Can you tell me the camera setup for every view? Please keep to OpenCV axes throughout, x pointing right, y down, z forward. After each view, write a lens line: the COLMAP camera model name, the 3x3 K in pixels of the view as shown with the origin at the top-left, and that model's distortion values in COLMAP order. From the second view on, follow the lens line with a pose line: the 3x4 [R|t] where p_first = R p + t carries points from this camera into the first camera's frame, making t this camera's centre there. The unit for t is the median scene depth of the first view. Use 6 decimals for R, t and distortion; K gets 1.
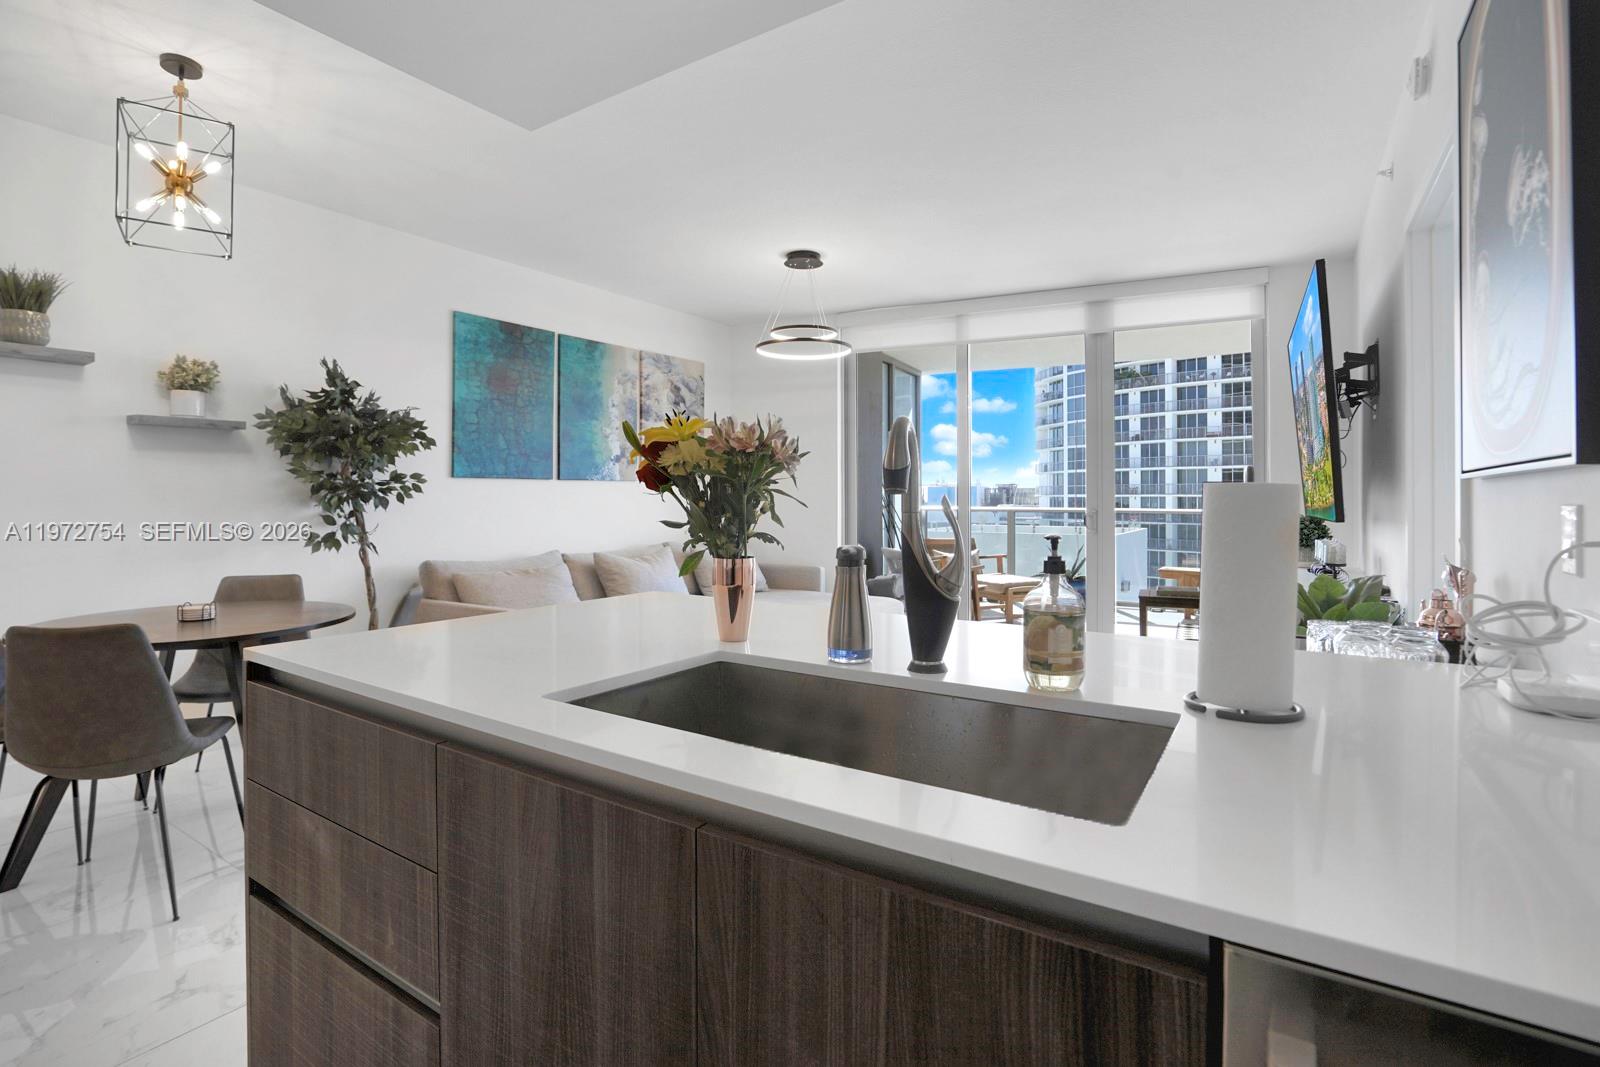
lens RADIAL K [[757.5, 0, 764.7], [0, 757.5, 497.2], [0, 0, 1]] dist [-0.067783, 0.031094]
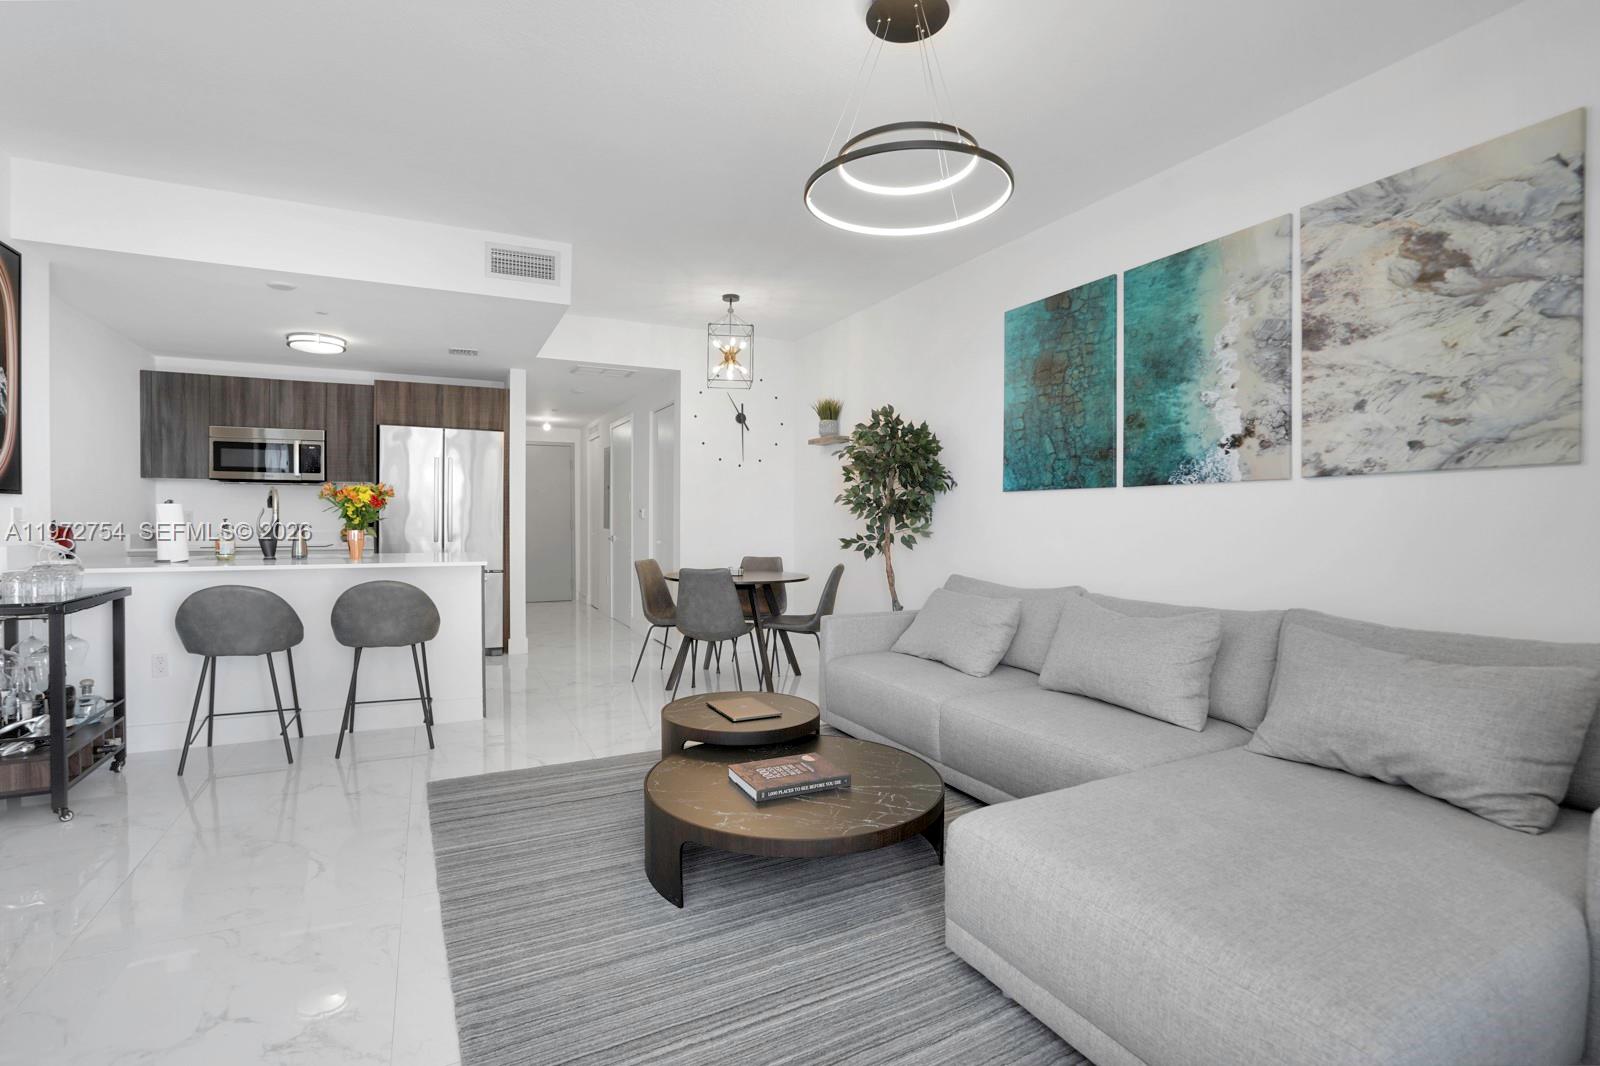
lens RADIAL K [[744.5, 0, 792.7], [0, 744.5, 535.1], [0, 0, 1]] dist [-0.069240, 0.028725]
pose [[-0.479312, 0.015896, -0.877501, 0.489113], [-0.006616, 0.999742, 0.021724, 0.008417], [0.877620, 0.016218, -0.479083, 1.142159]]
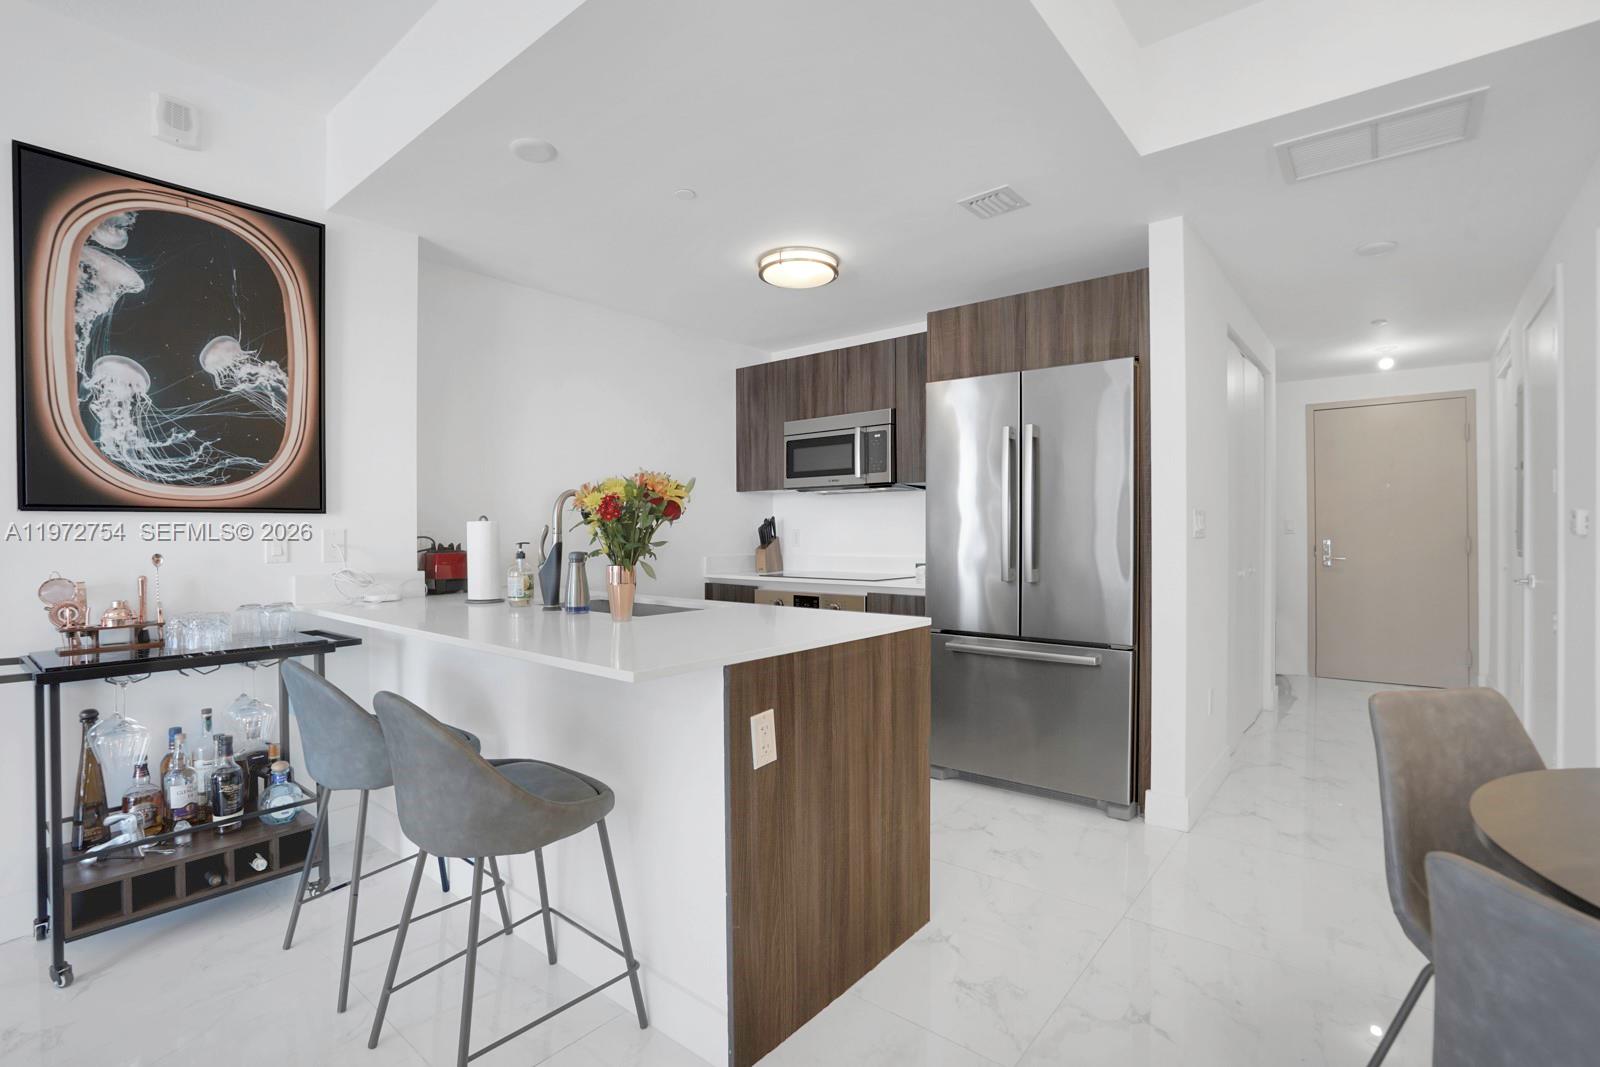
lens RADIAL K [[744.5, 0, 792.7], [0, 744.5, 535.6], [0, 0, 1]] dist [-0.069240, 0.028725]
pose [[-0.996839, 0.002992, 0.079389, -0.146928], [0.003291, 0.999988, 0.003639, 0.005968], [-0.079377, 0.003889, -0.996837, 0.725989]]
